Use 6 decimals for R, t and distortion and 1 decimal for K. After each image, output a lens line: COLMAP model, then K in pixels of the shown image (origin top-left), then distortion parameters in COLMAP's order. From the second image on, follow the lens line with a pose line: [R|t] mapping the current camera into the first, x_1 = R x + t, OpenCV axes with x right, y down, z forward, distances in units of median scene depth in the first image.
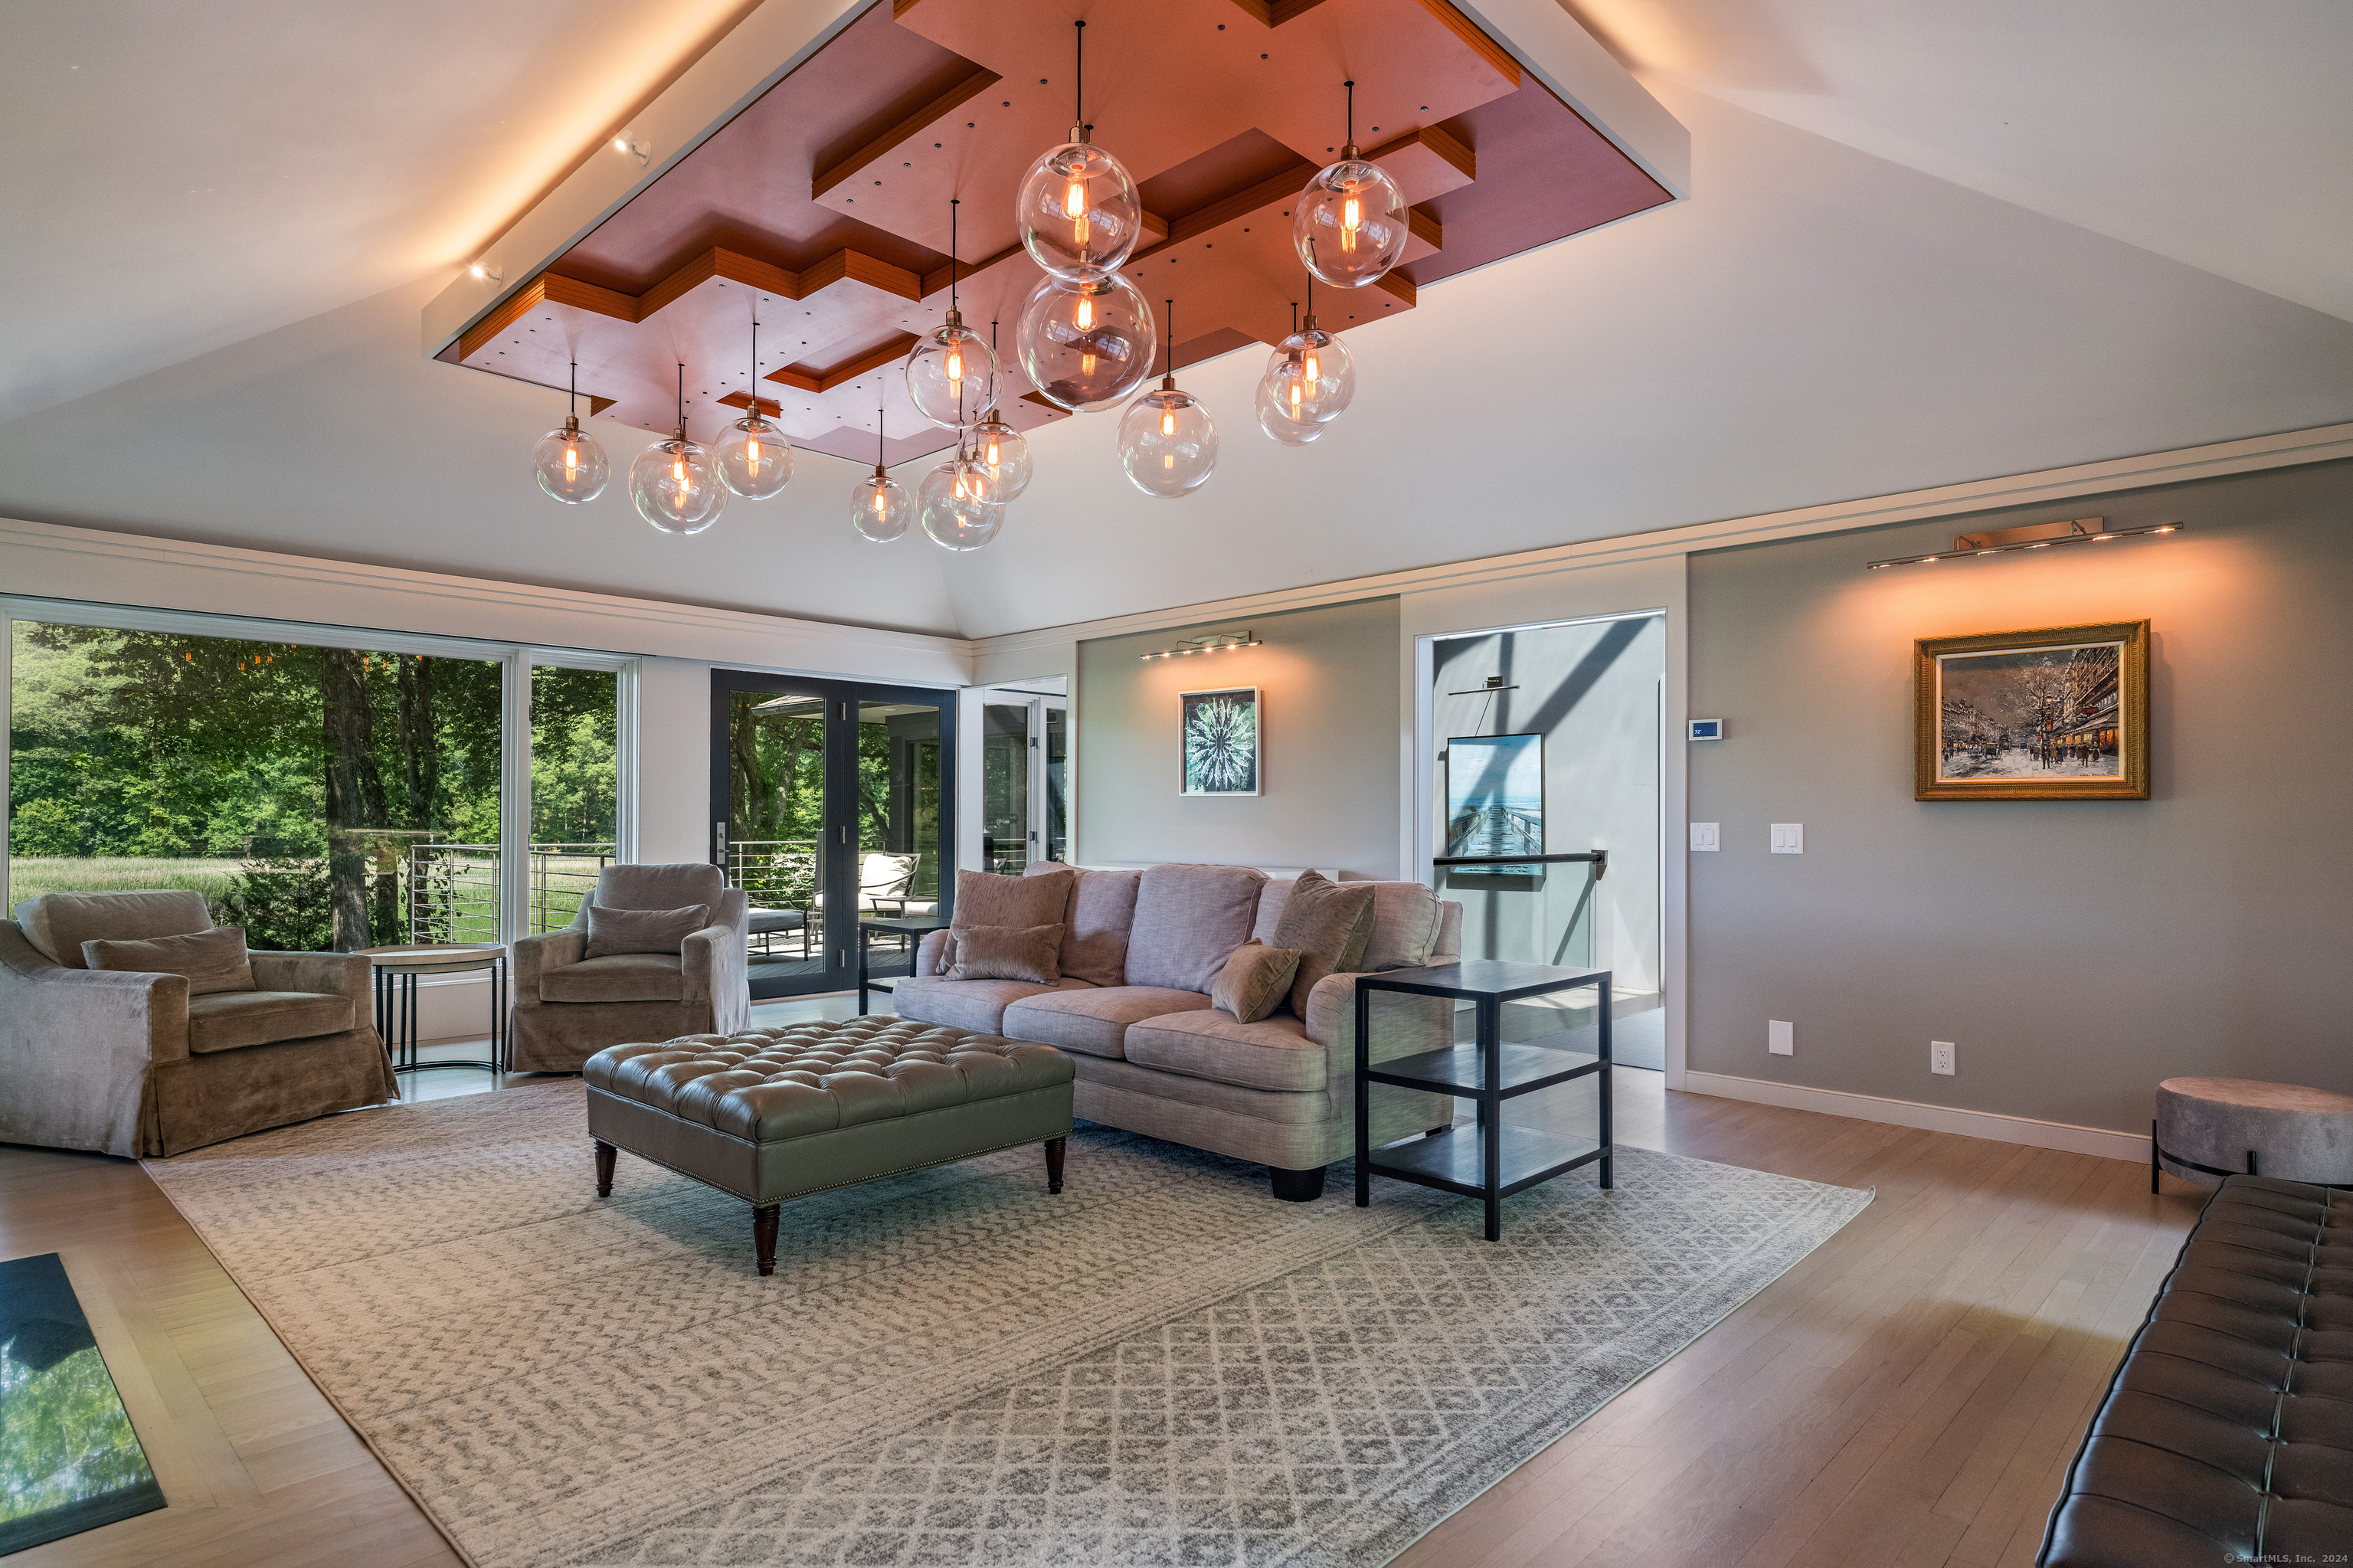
lens RADIAL K [[1313.1, 0, 1186.8], [0, 1313.1, 817.9], [0, 0, 1]] dist [-0.001958, -0.001286]
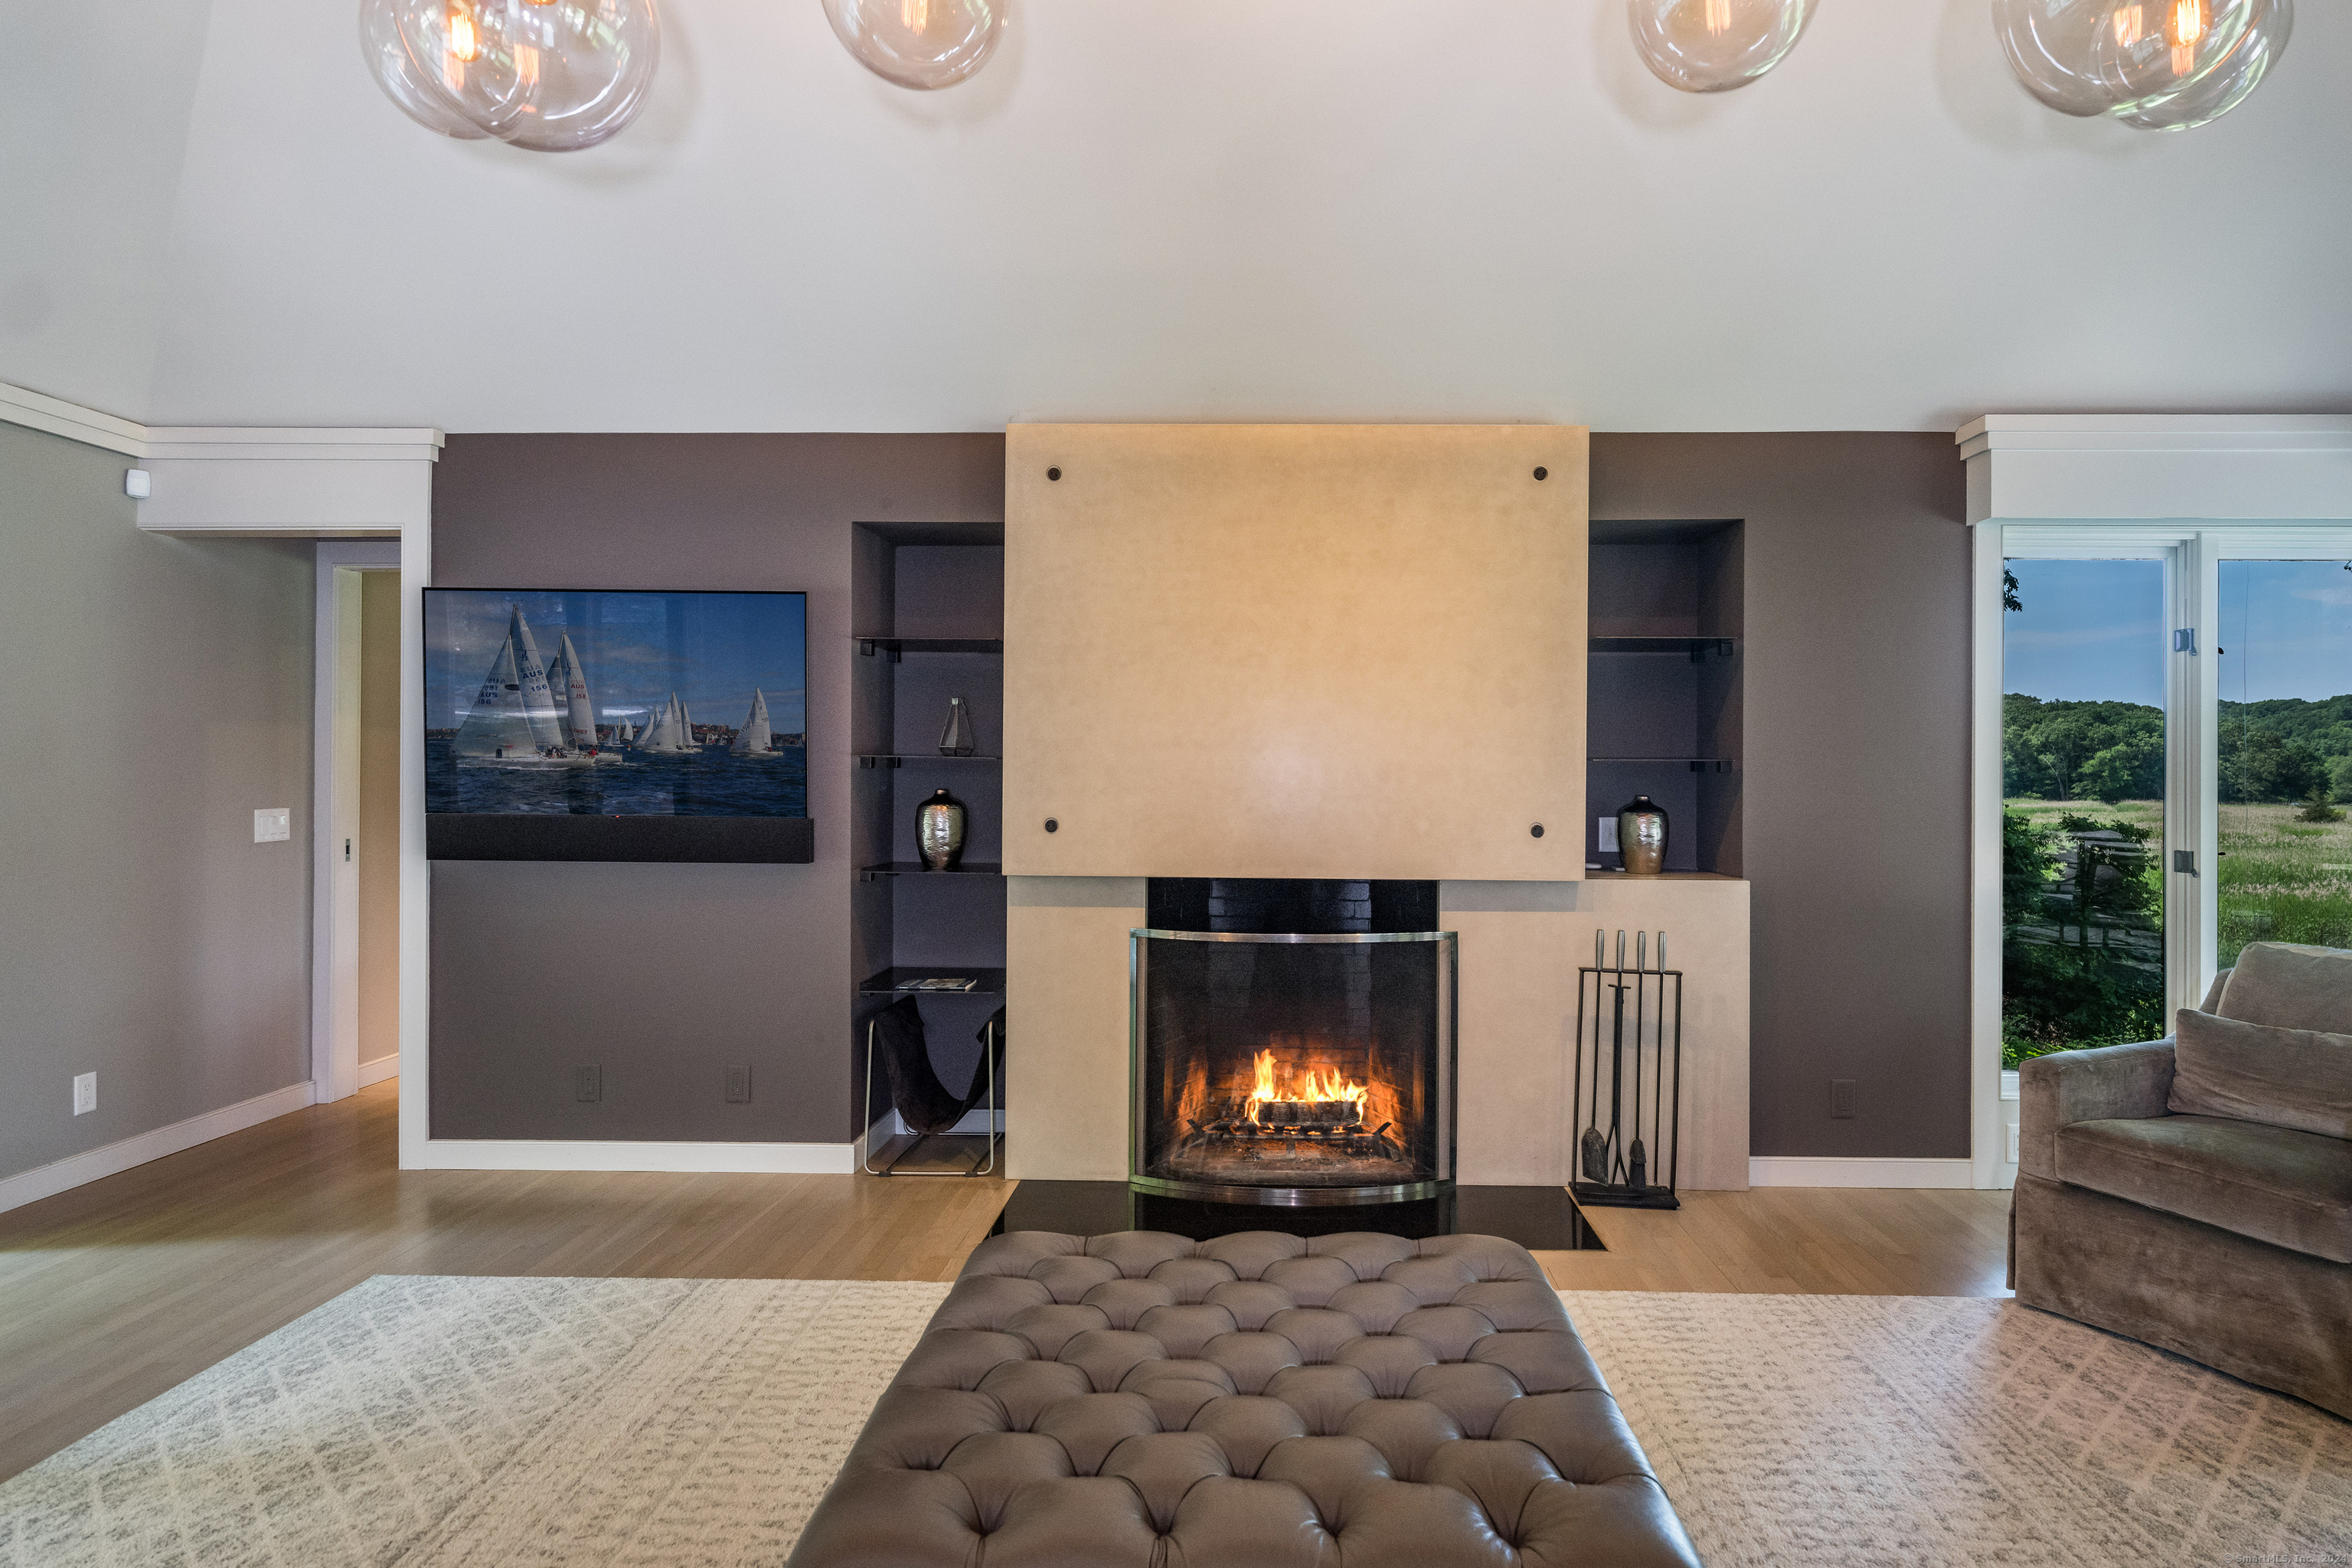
lens RADIAL K [[1365.7, 0, 1228.9], [0, 1365.7, 772.6], [0, 0, 1]] dist [0.006377, -0.001084]
pose [[-0.758767, -0.002815, -0.651356, 0.091942], [-0.004886, 0.999987, 0.001370, -0.058875], [0.651344, 0.004222, -0.758771, 2.007053]]
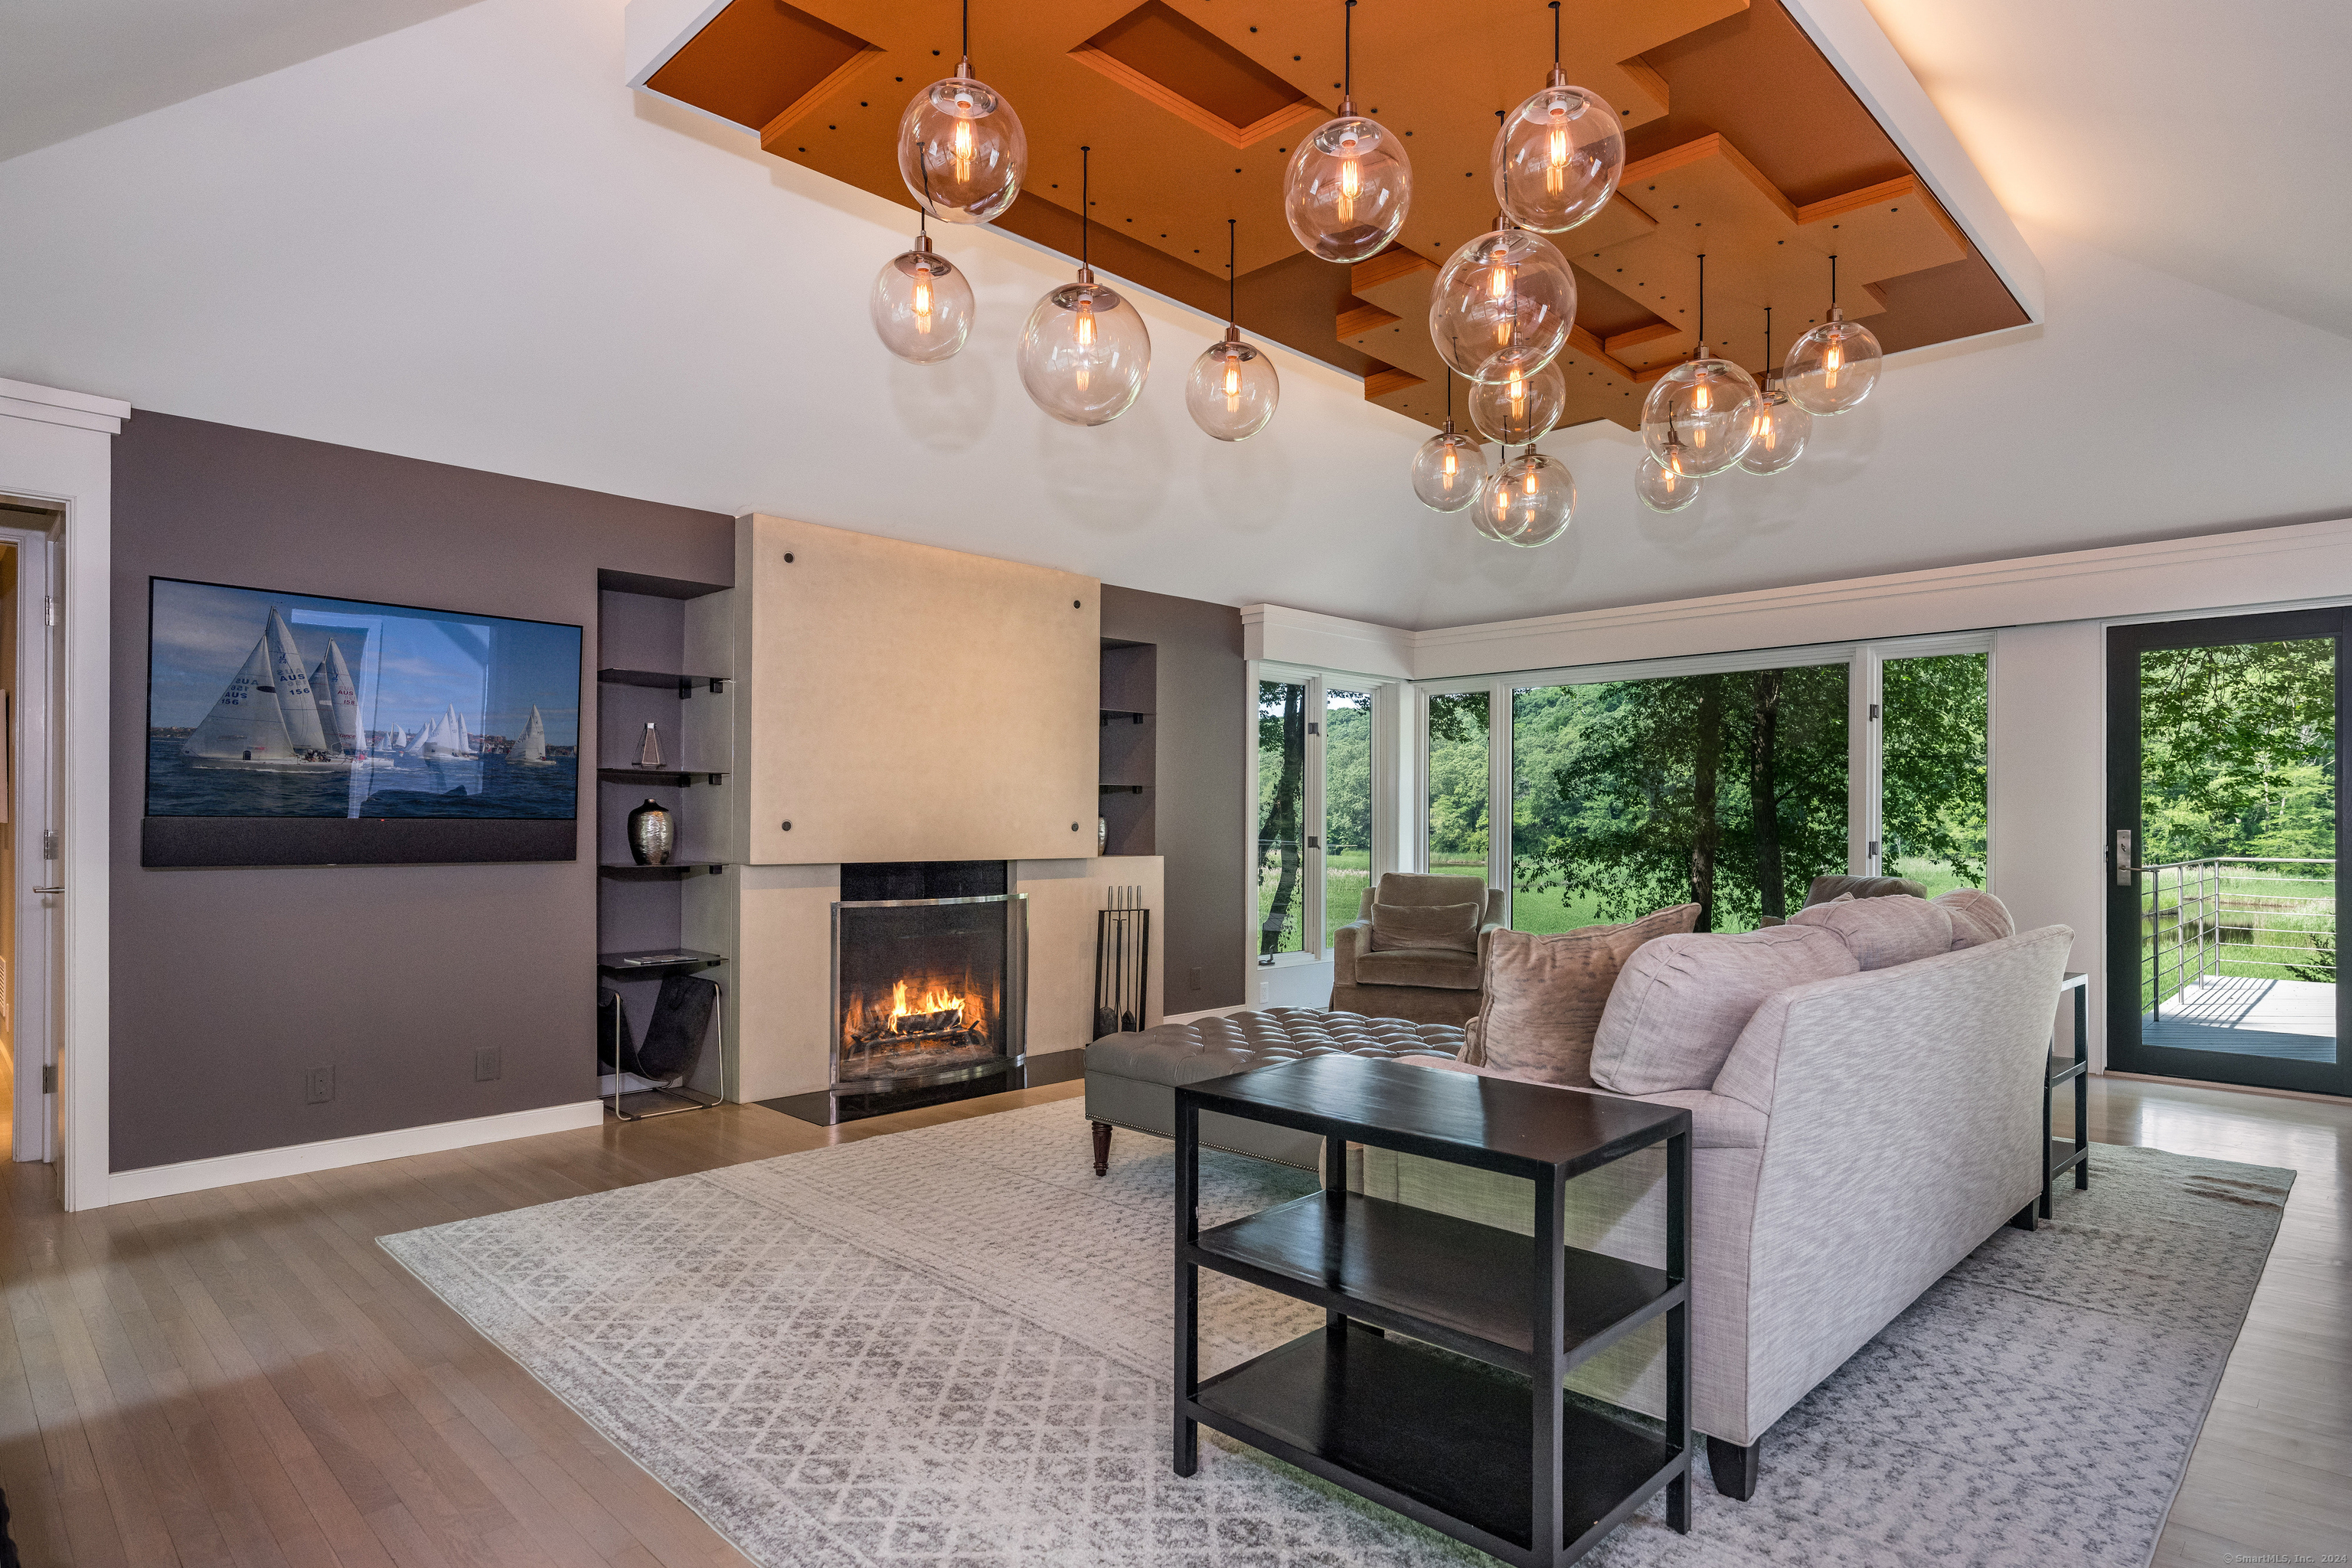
lens RADIAL K [[1312.5, 0, 1186.3], [0, 1312.5, 817.9], [0, 0, 1]] dist [-0.001958, -0.001286]
pose [[-0.031604, -0.002768, -0.999497, 1.173284], [-0.003435, 0.999991, -0.002661, -0.001933], [0.999495, 0.003349, -0.031613, 1.354856]]
